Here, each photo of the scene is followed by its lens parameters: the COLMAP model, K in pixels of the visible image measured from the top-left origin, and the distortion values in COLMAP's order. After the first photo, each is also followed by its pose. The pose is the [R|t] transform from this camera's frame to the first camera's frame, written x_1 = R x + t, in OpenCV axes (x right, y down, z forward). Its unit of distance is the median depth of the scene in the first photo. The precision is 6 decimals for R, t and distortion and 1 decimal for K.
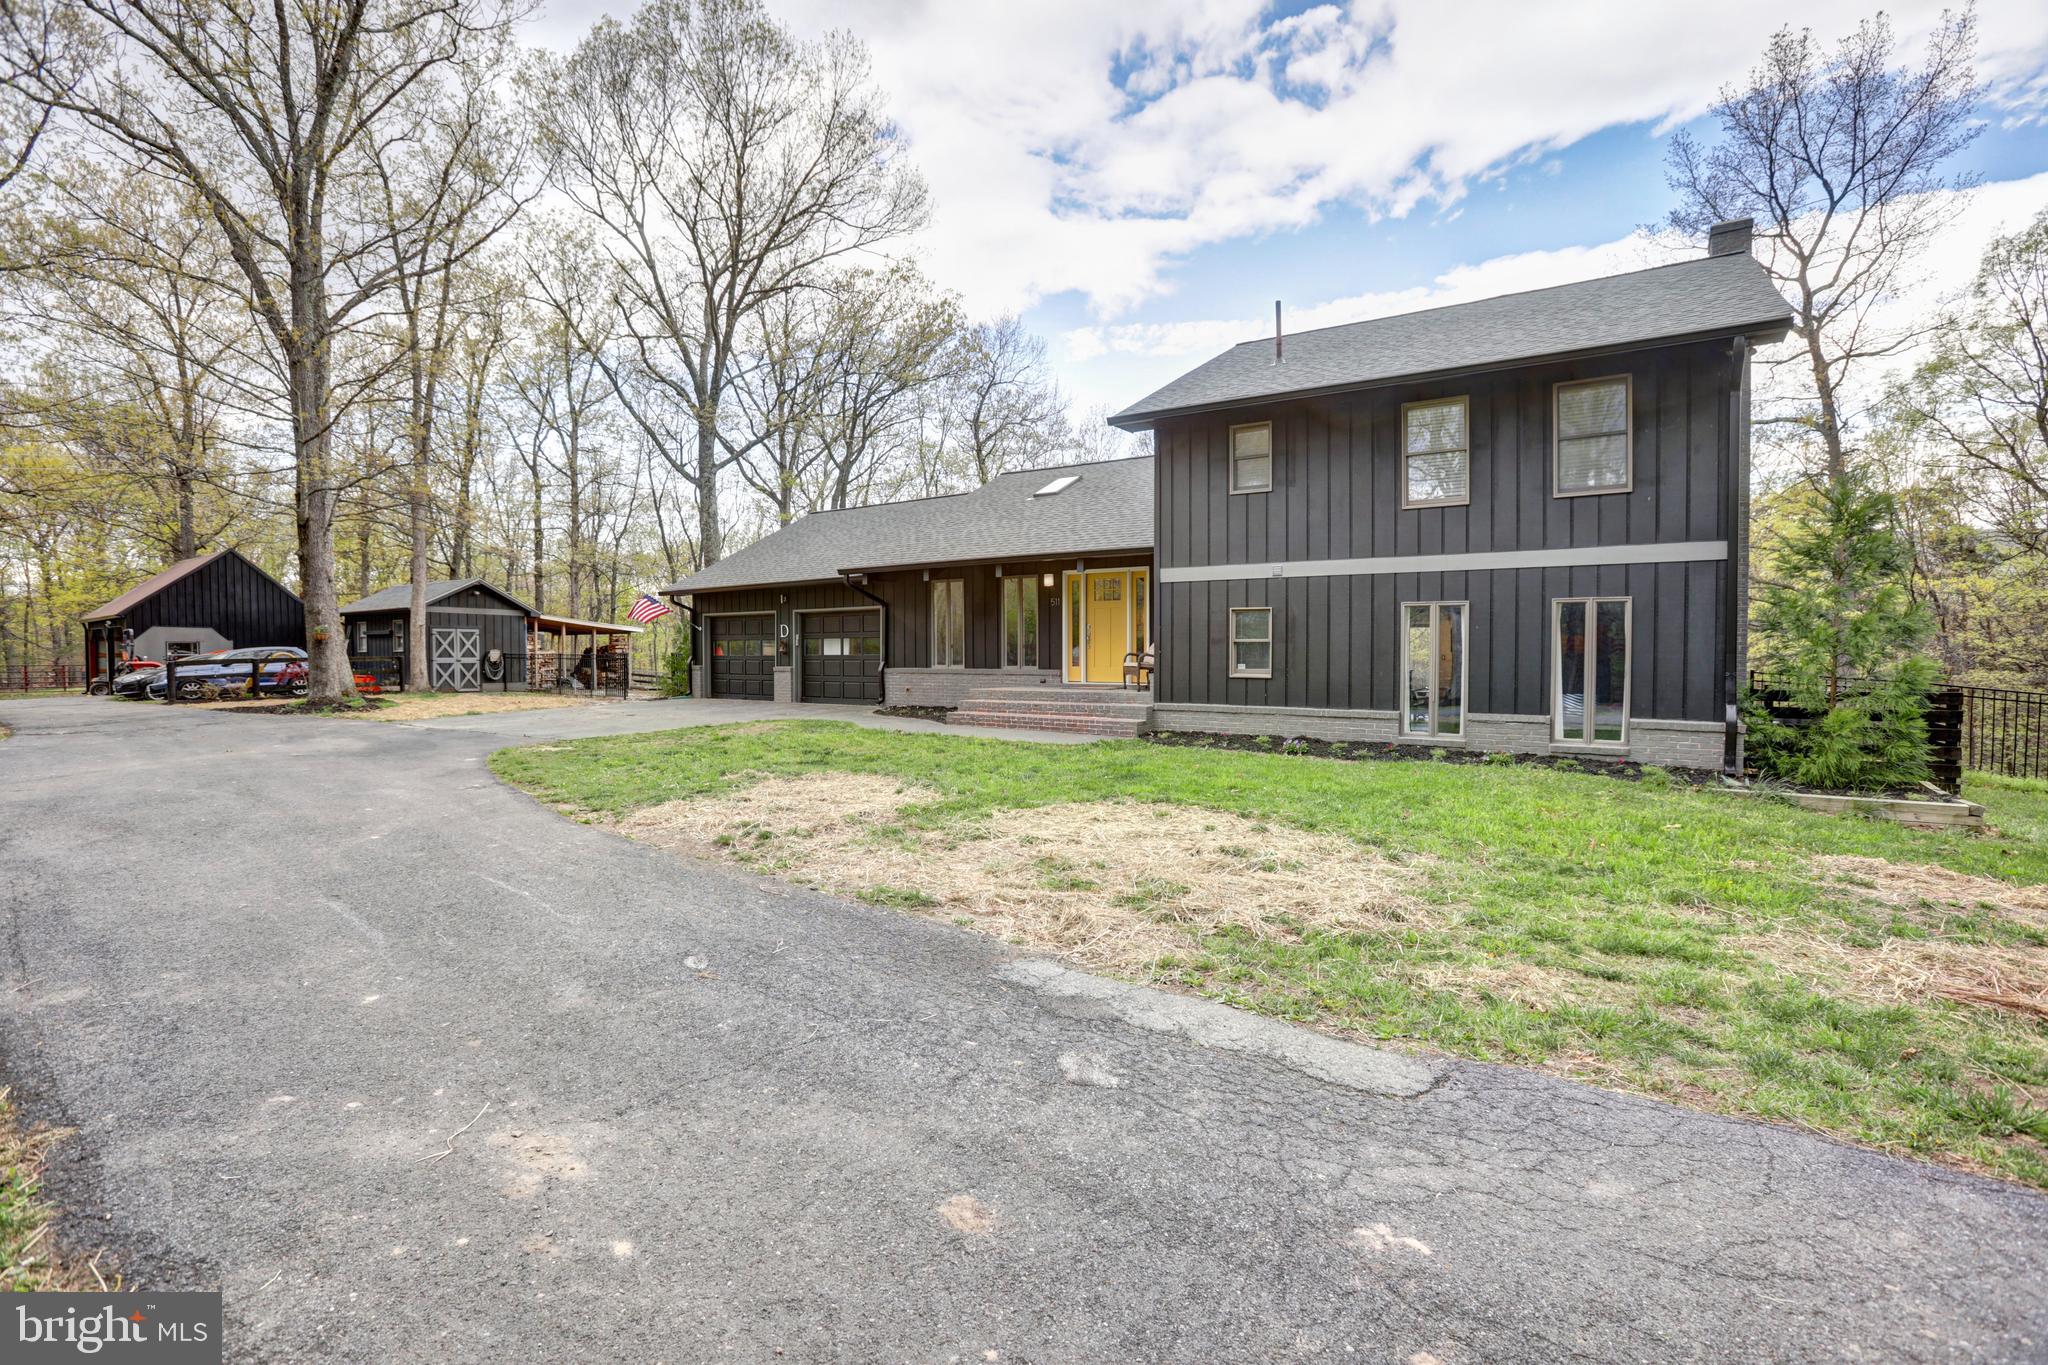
lens RADIAL K [[944.6, 0, 1026.2], [0, 944.6, 677.9], [0, 0, 1]] dist [-0.059286, 0.026922]
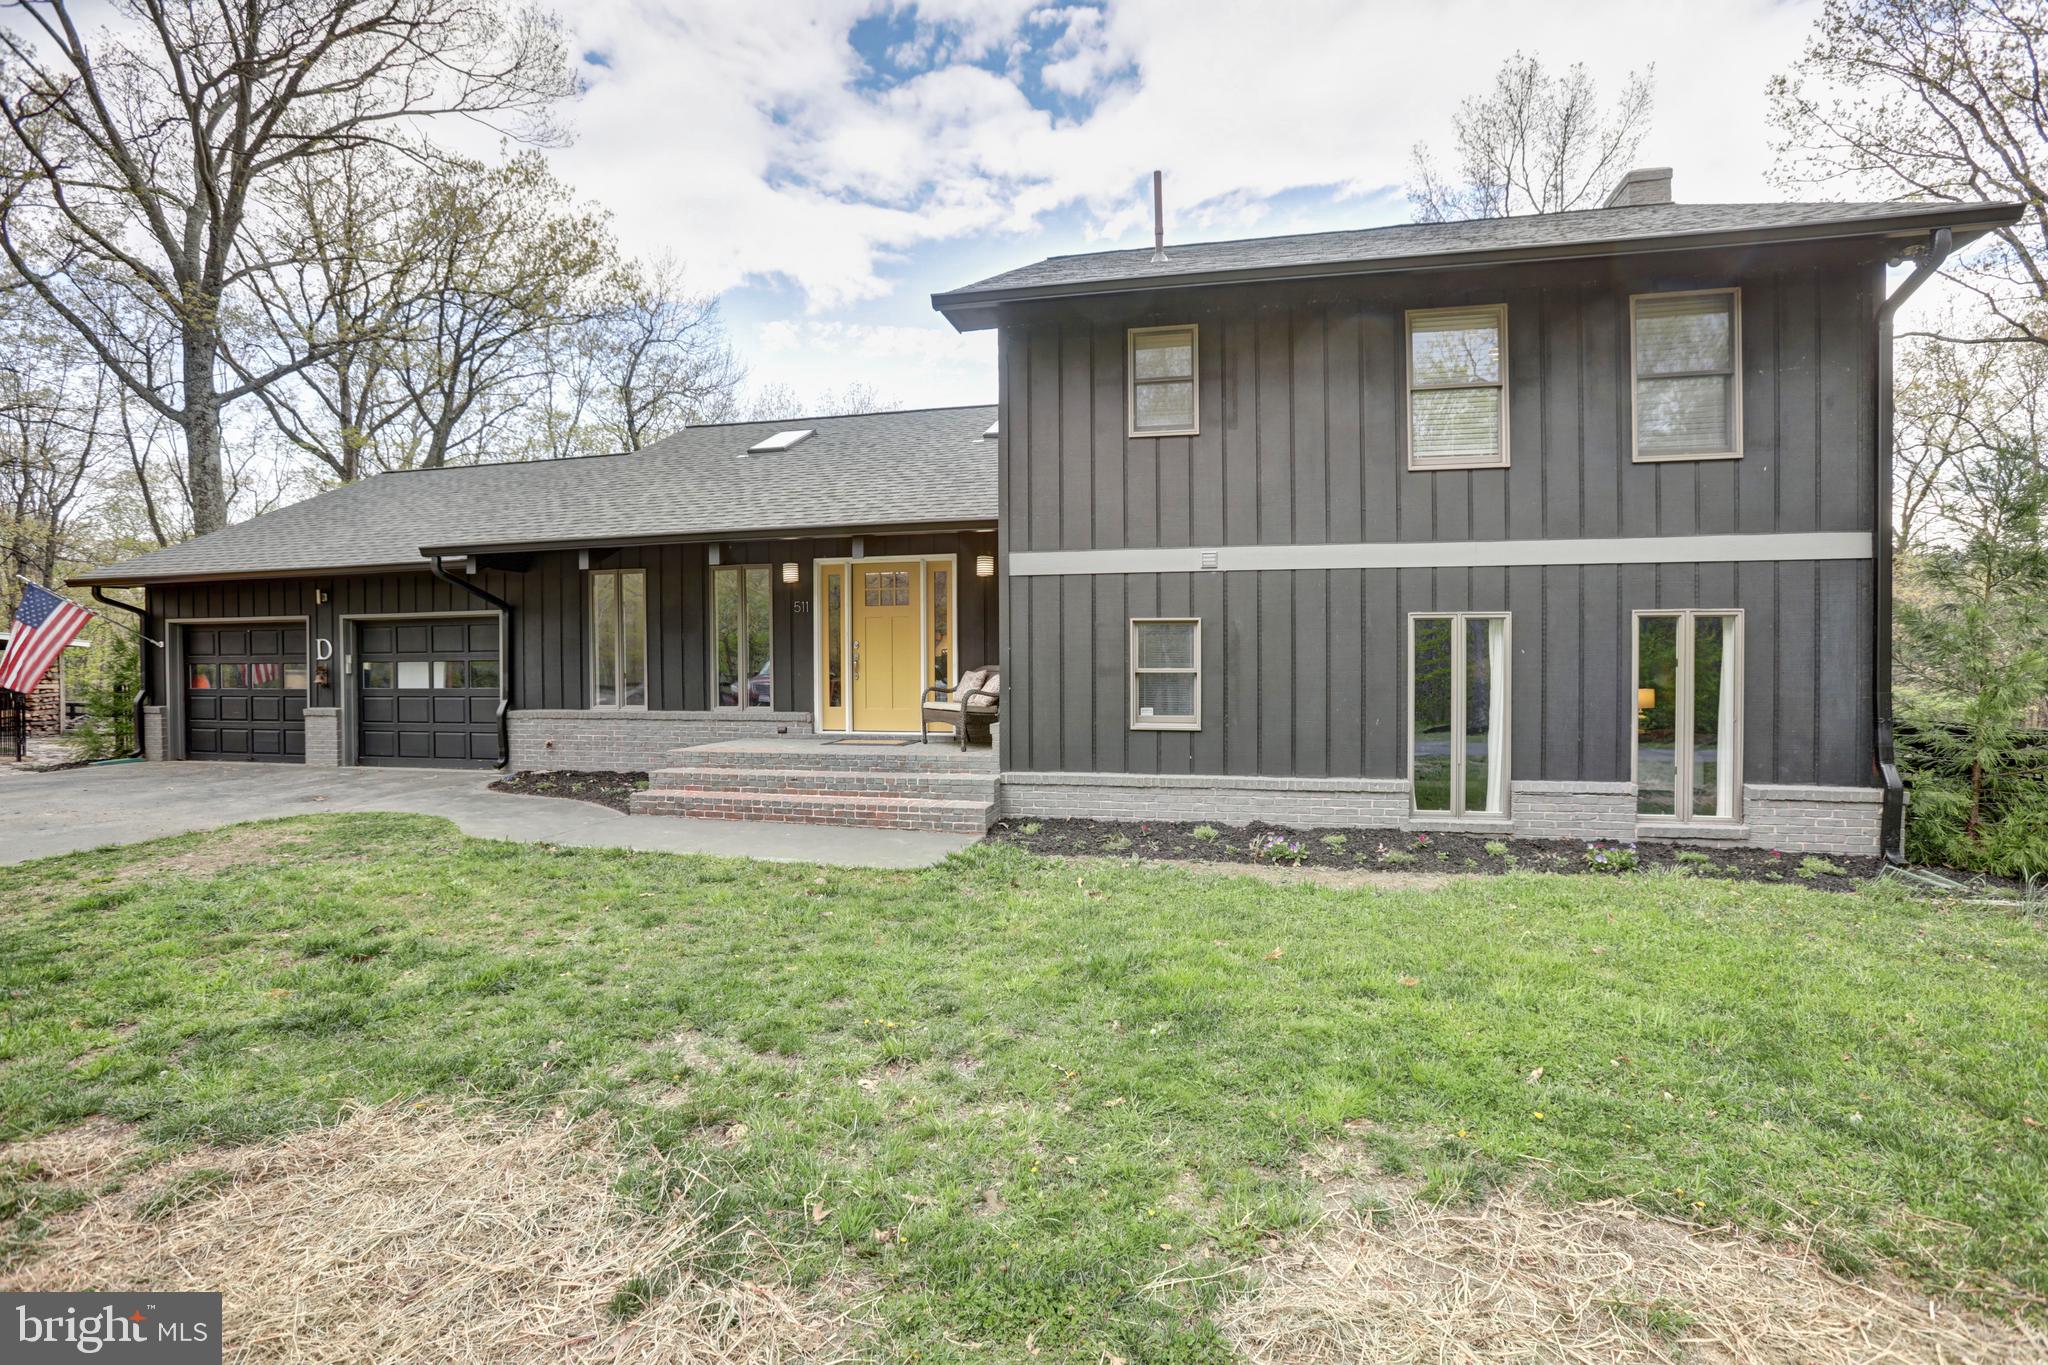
lens RADIAL K [[944.6, 0, 1026.2], [0, 944.6, 677.9], [0, 0, 1]] dist [-0.059286, 0.026922]
pose [[0.932935, -0.009605, 0.359916, -0.055342], [0.014278, 0.999845, -0.010327, -0.021827], [-0.359761, 0.014773, 0.932928, 0.328114]]
